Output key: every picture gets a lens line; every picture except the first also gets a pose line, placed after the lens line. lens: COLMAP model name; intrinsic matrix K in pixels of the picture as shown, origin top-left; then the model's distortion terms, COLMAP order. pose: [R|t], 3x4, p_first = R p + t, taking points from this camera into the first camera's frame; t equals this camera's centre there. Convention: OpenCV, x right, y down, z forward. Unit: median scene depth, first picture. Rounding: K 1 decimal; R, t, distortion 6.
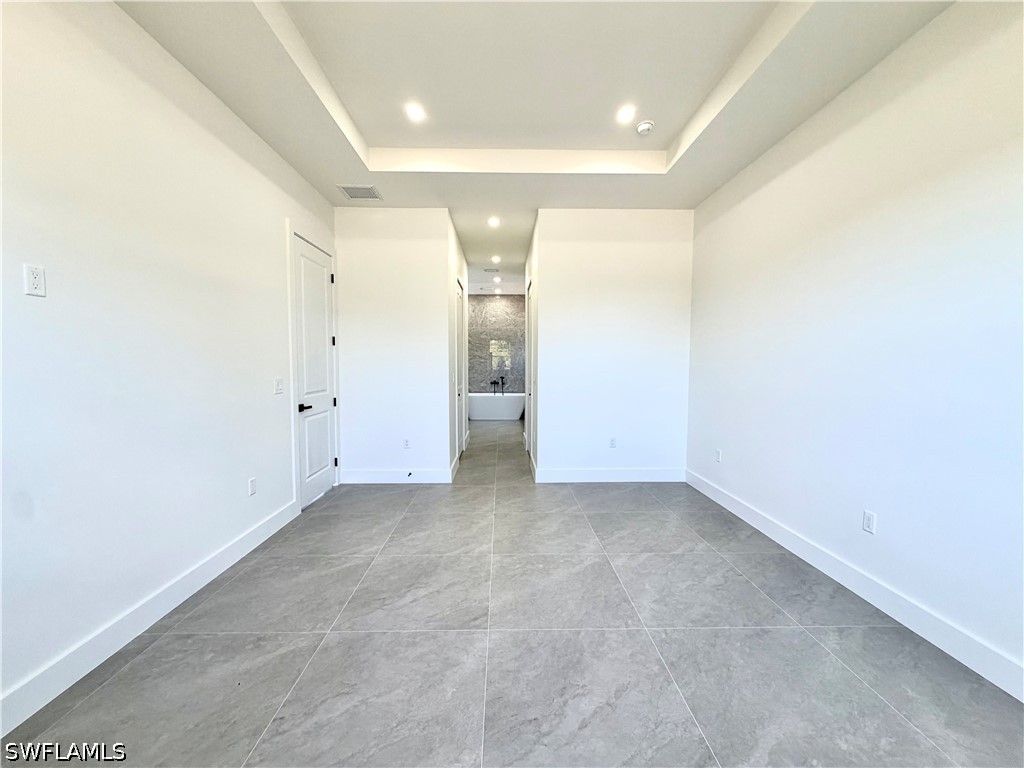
lens RADIAL K [[407.8, 0, 501.4], [0, 407.8, 386.0], [0, 0, 1]] dist [0.000959, 0.000465]
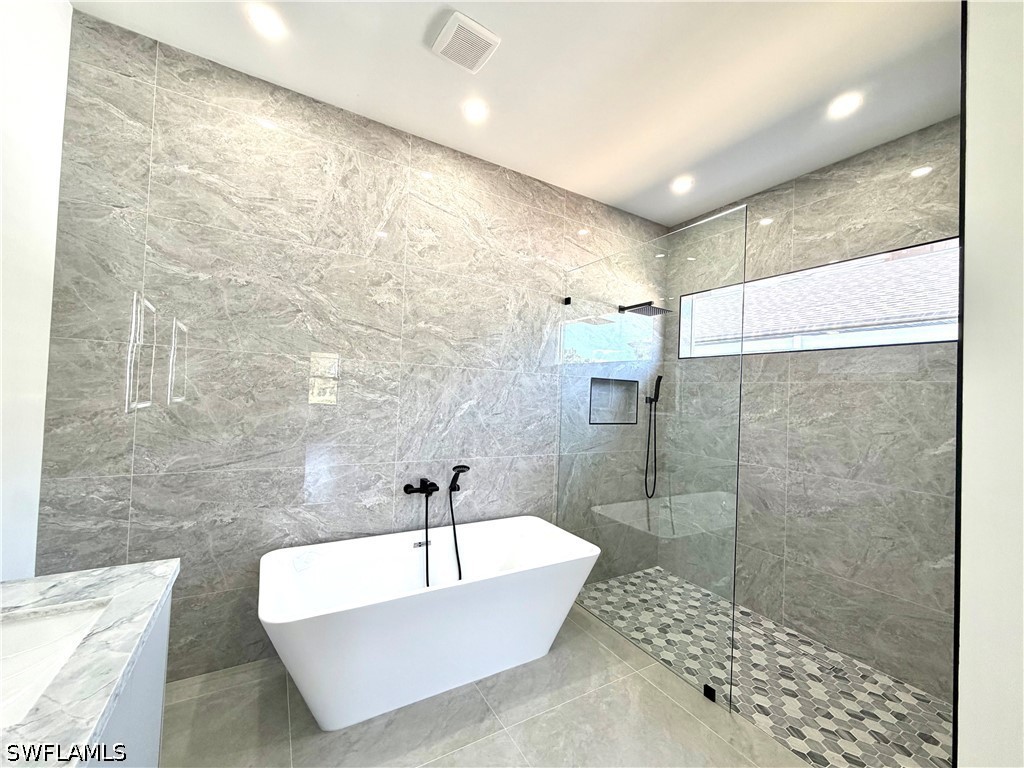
lens RADIAL K [[407.8, 0, 512.3], [0, 407.8, 384.0], [0, 0, 1]] dist [0.000959, 0.000465]
pose [[0.856123, 0.065235, 0.512639, -0.013641], [-0.024447, 0.996002, -0.085918, -0.006830], [-0.516194, 0.061024, 0.854295, 0.103853]]
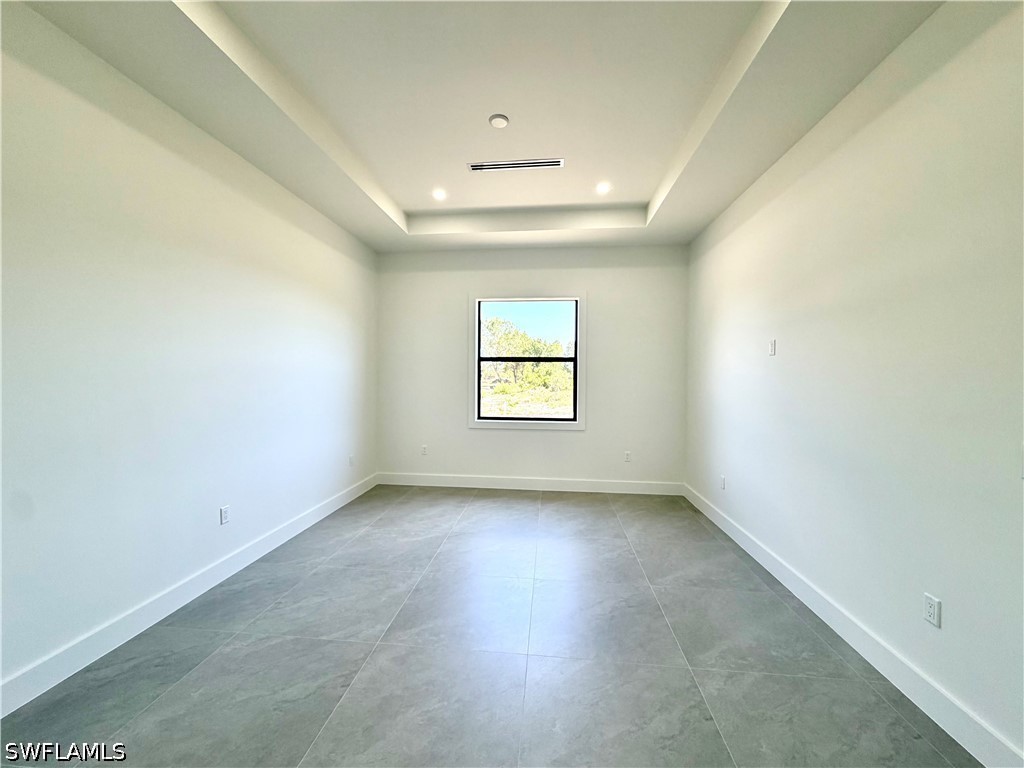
lens RADIAL K [[407.8, 0, 507.7], [0, 407.8, 375.8], [0, 0, 1]] dist [0.000959, 0.000465]
pose [[-0.994725, -0.012012, 0.101873, -0.066350], [-0.005933, 0.998194, 0.059775, -0.161081], [-0.102407, 0.058855, -0.993000, 2.083640]]
